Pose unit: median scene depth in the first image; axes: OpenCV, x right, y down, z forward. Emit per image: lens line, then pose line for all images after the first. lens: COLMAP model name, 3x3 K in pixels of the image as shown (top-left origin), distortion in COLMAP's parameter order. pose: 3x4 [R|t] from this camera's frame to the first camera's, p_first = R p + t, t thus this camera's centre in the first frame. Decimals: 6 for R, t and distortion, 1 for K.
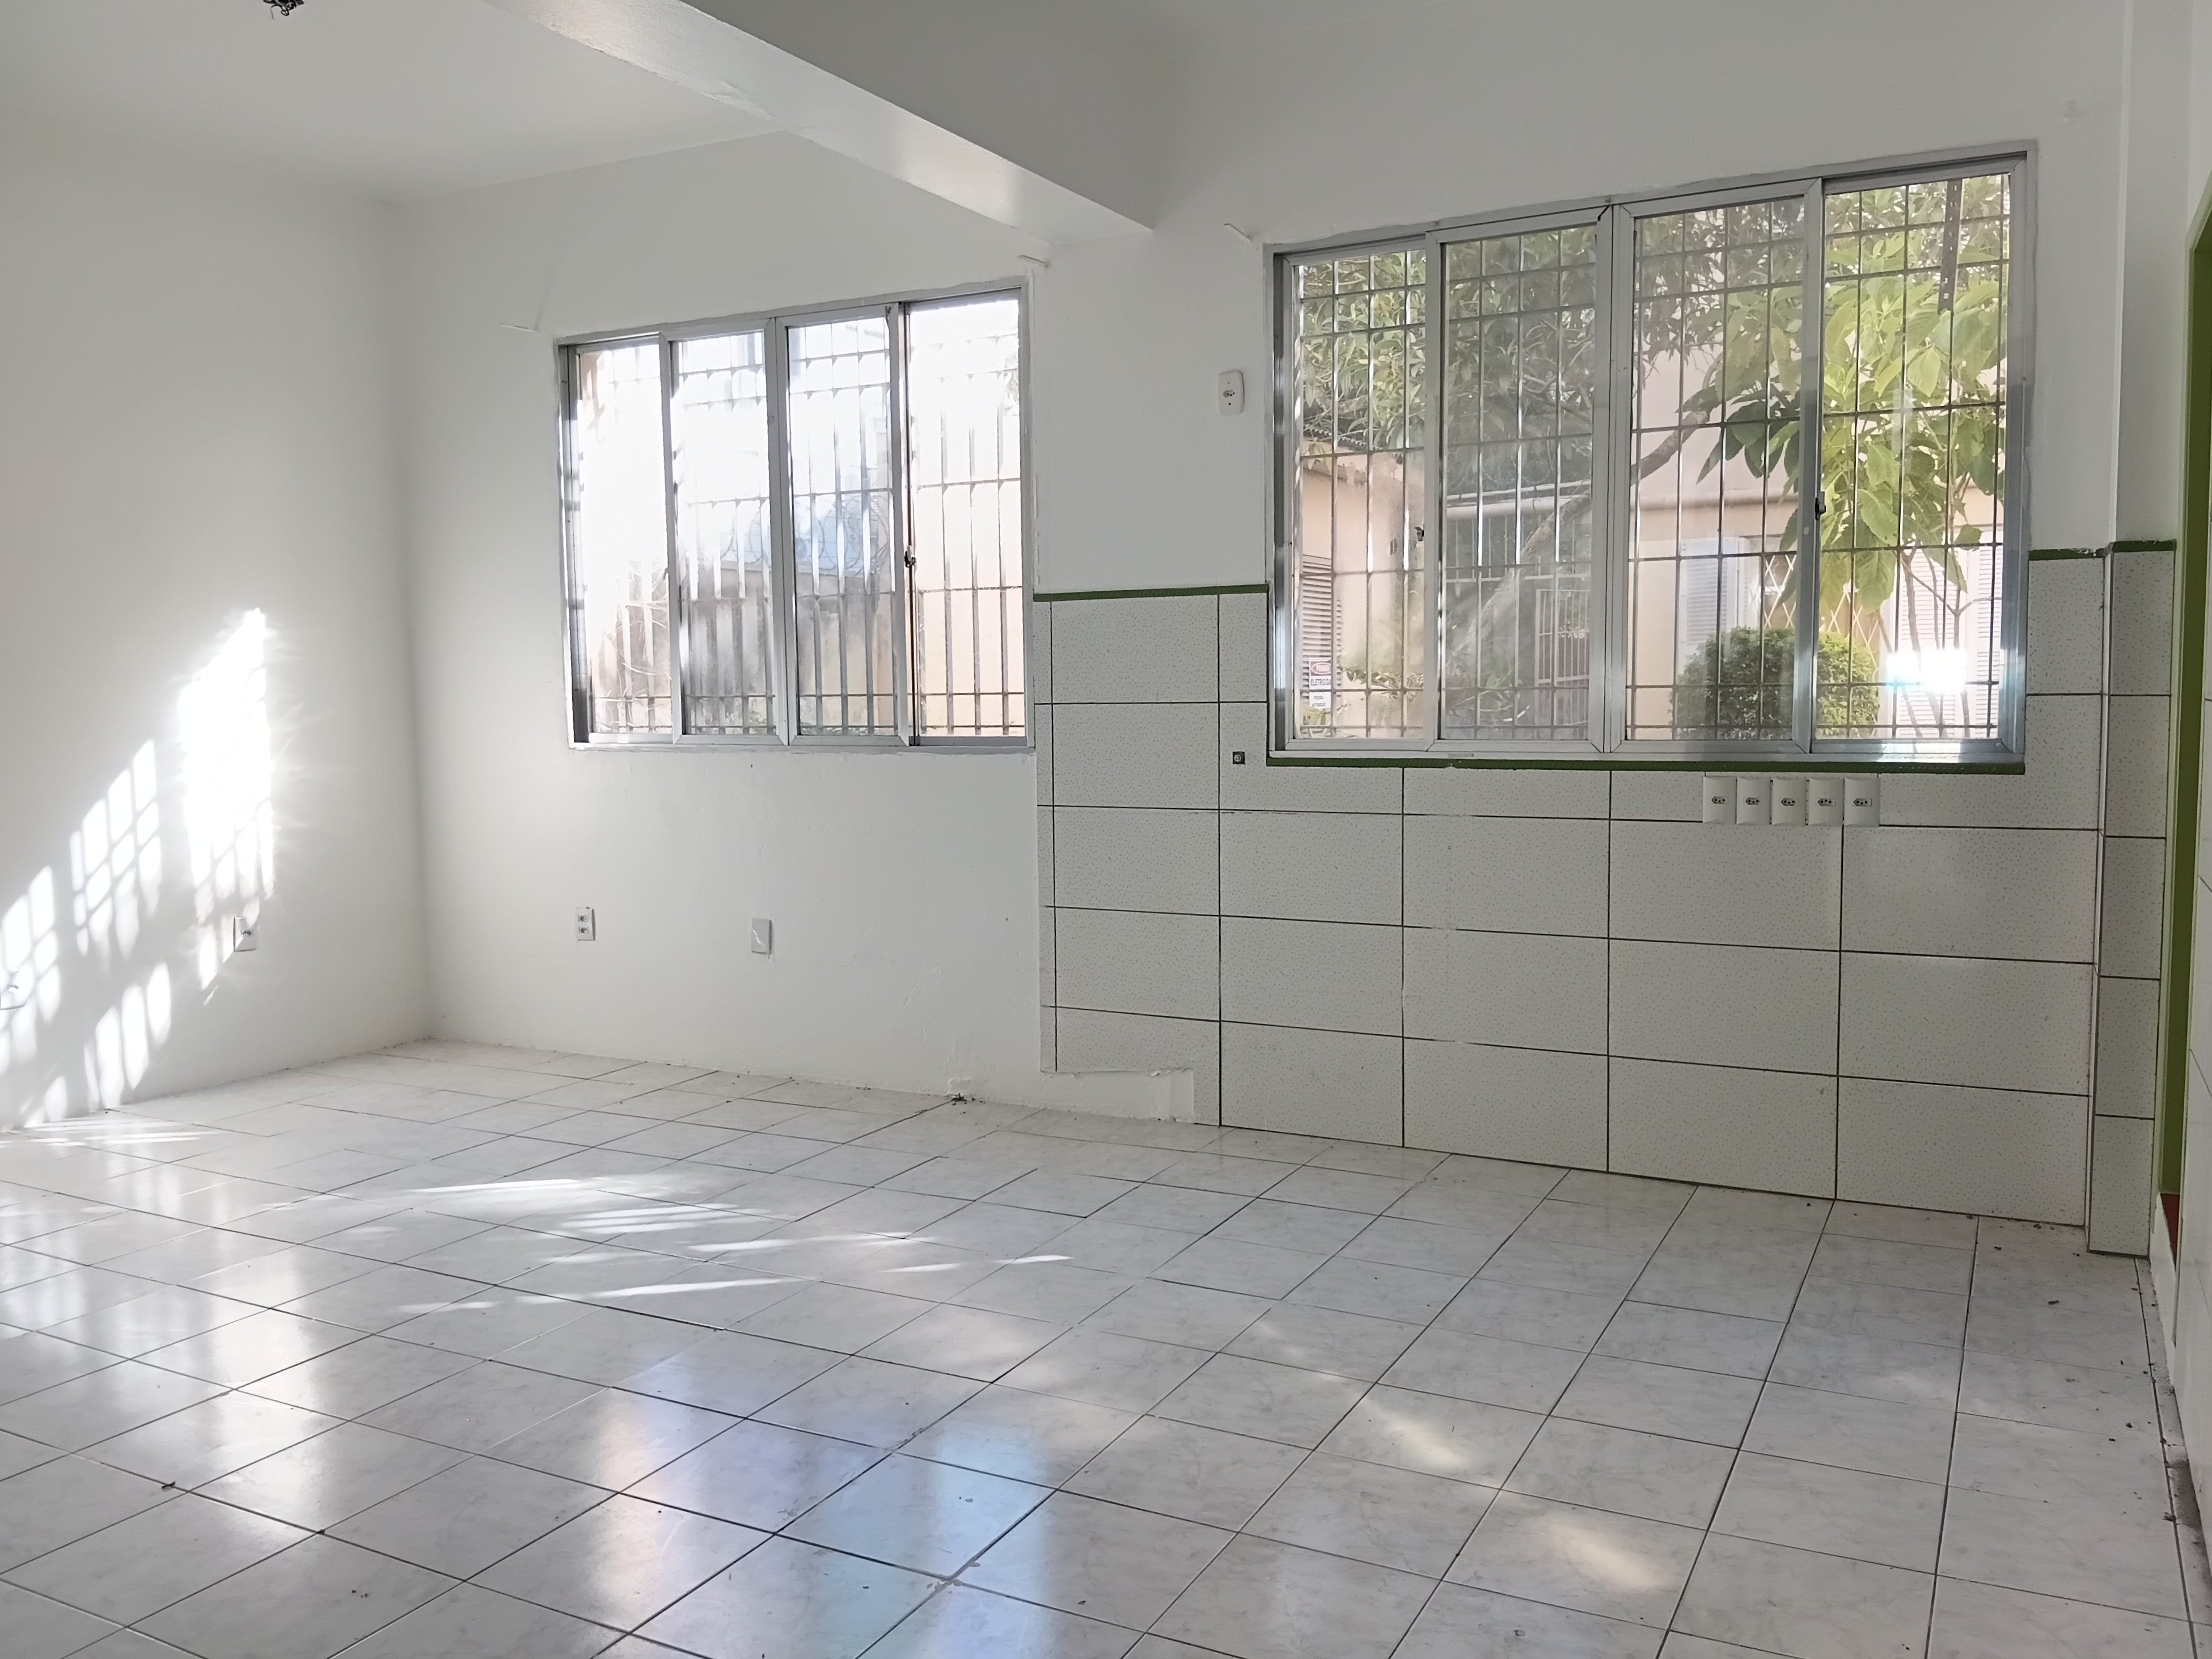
lens RADIAL K [[1687.0, 0, 1106.0], [0, 1687.0, 829.5], [0, 0, 1]] dist [0.046920, -0.132021]
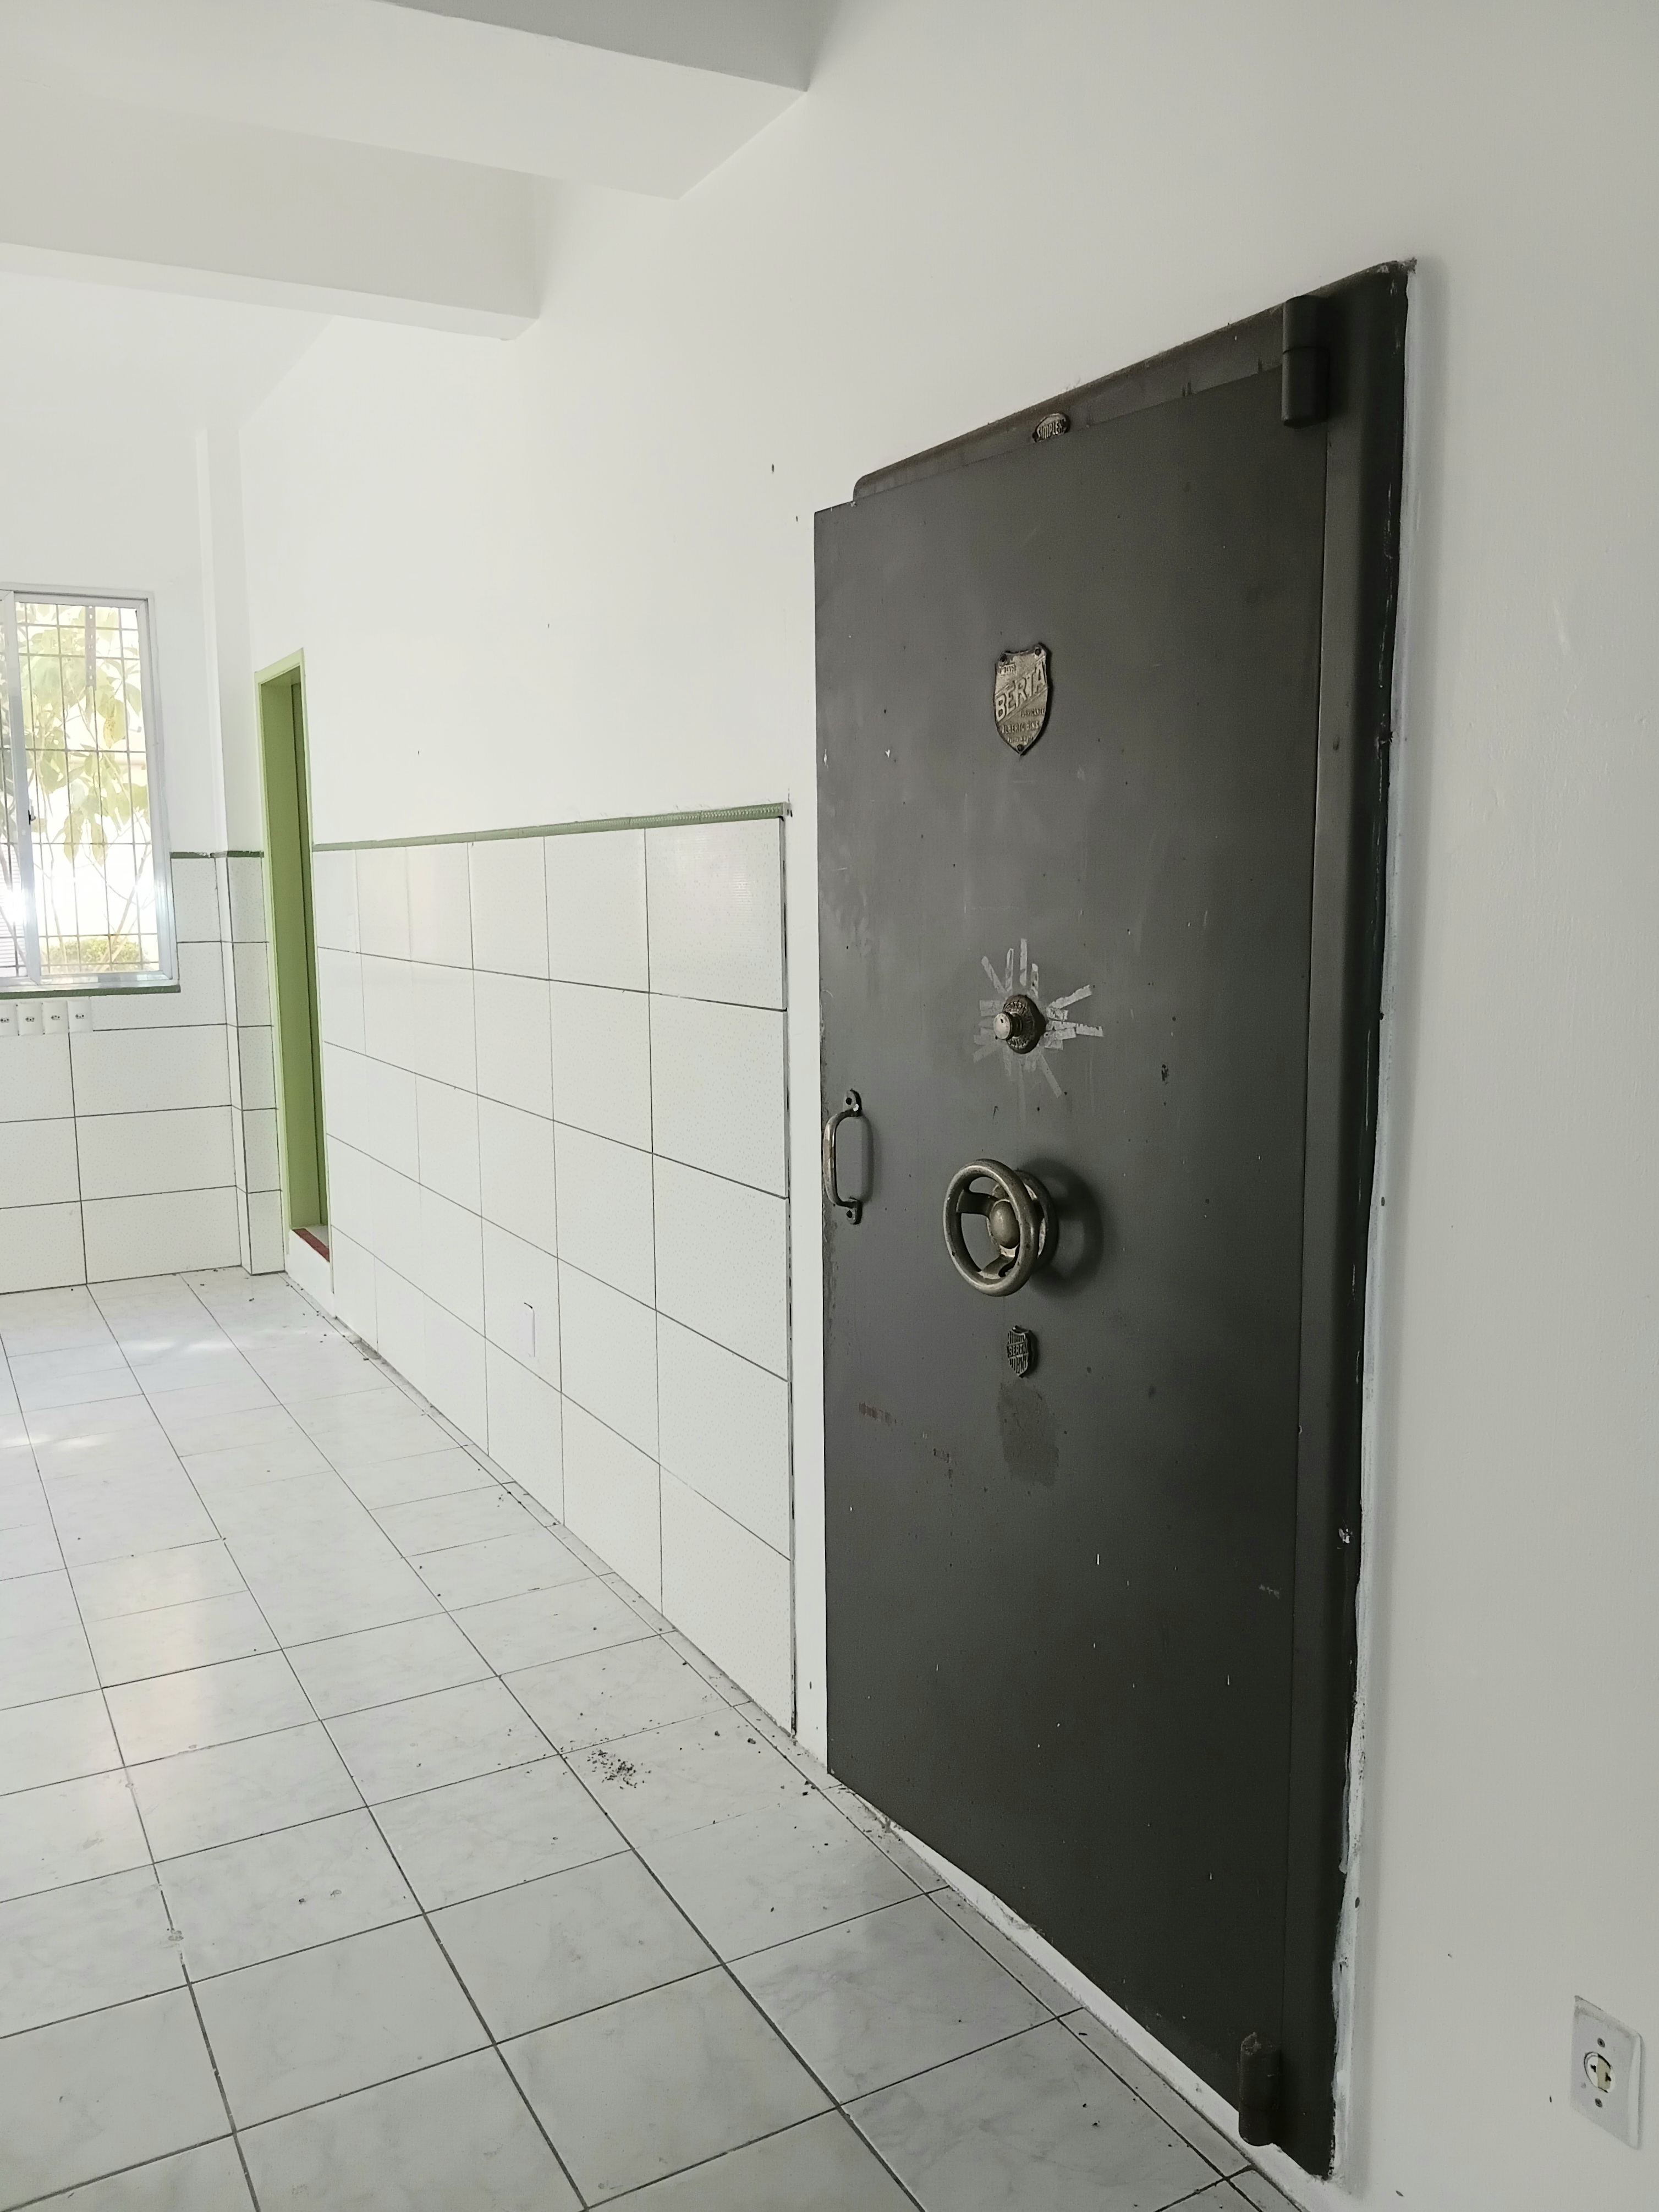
lens RADIAL K [[1687.0, 0, 829.5], [0, 1687.0, 1106.0], [0, 0, 1]] dist [0.046920, -0.132021]
pose [[0.523388, -0.099590, 0.846255, -0.514377], [0.081437, 0.994447, 0.066662, 0.018093], [-0.848194, 0.034026, 0.528592, -0.374828]]
